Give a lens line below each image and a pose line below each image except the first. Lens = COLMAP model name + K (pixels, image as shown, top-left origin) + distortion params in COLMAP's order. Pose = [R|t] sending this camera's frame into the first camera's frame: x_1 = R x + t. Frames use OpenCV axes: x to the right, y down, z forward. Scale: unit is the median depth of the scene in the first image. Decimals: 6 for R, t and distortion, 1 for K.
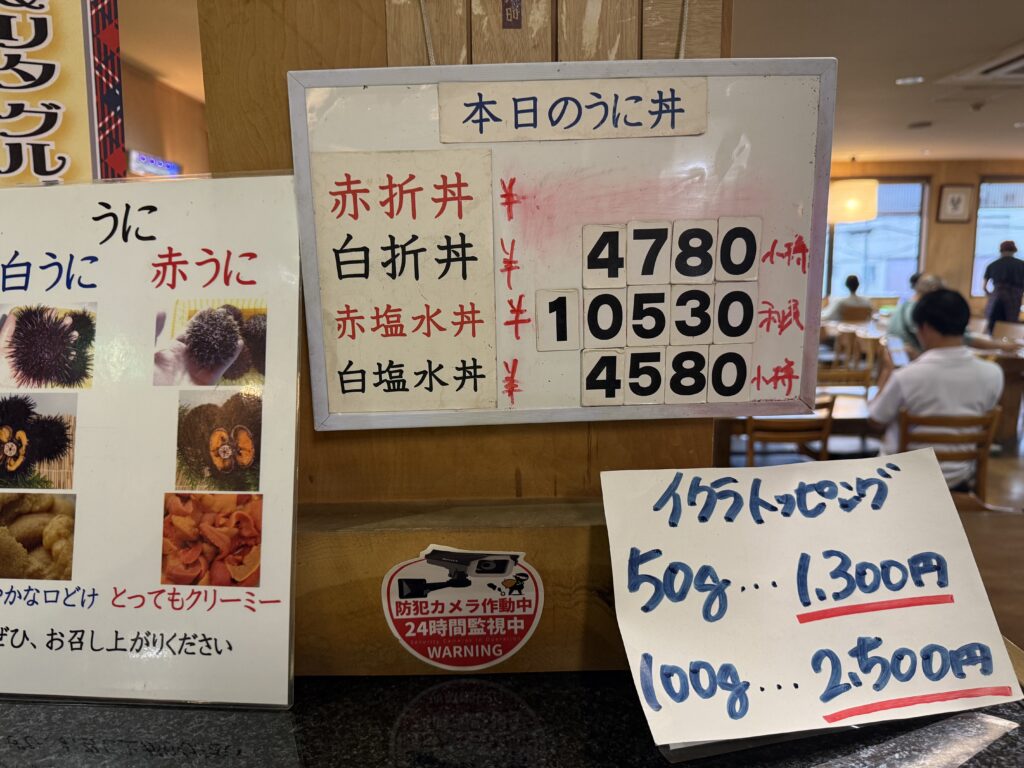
lens RADIAL K [[730.1, 0, 512.0], [0, 730.1, 384.0], [0, 0, 1]] dist [-0.003531, -0.002316]
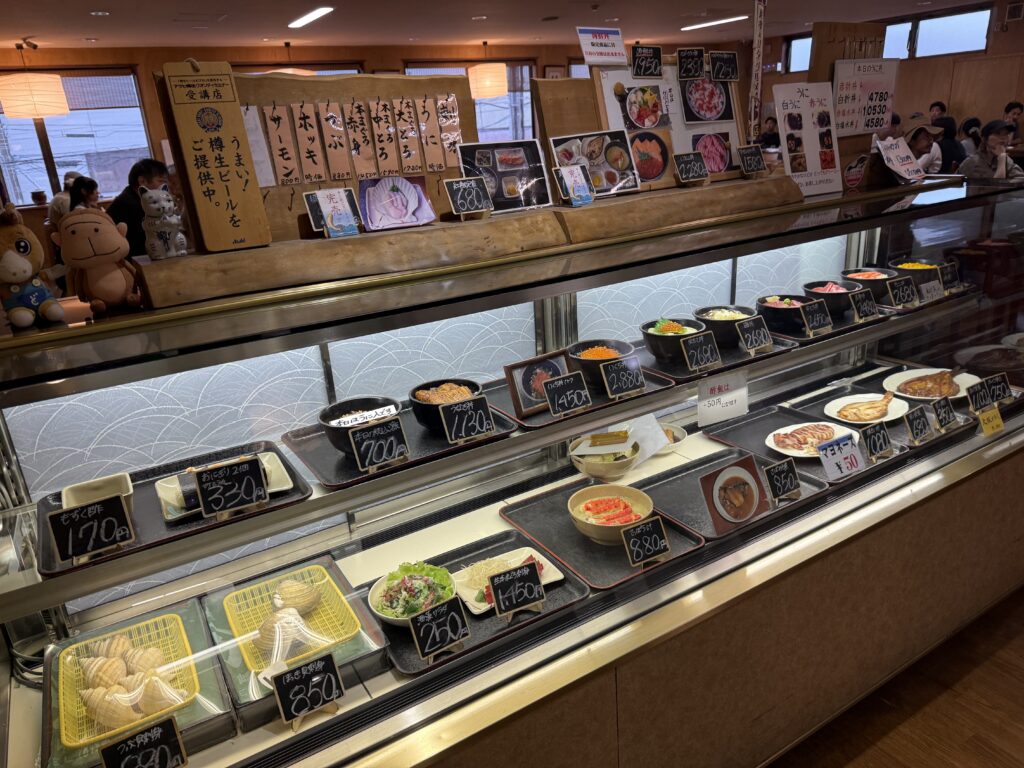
lens RADIAL K [[730.1, 0, 512.0], [0, 730.1, 384.0], [0, 0, 1]] dist [-0.003531, -0.002316]
pose [[0.839810, -0.219651, 0.496461, -4.896262], [0.143623, 0.971803, 0.187005, 0.450600], [-0.523538, -0.085746, 0.847677, -2.151464]]
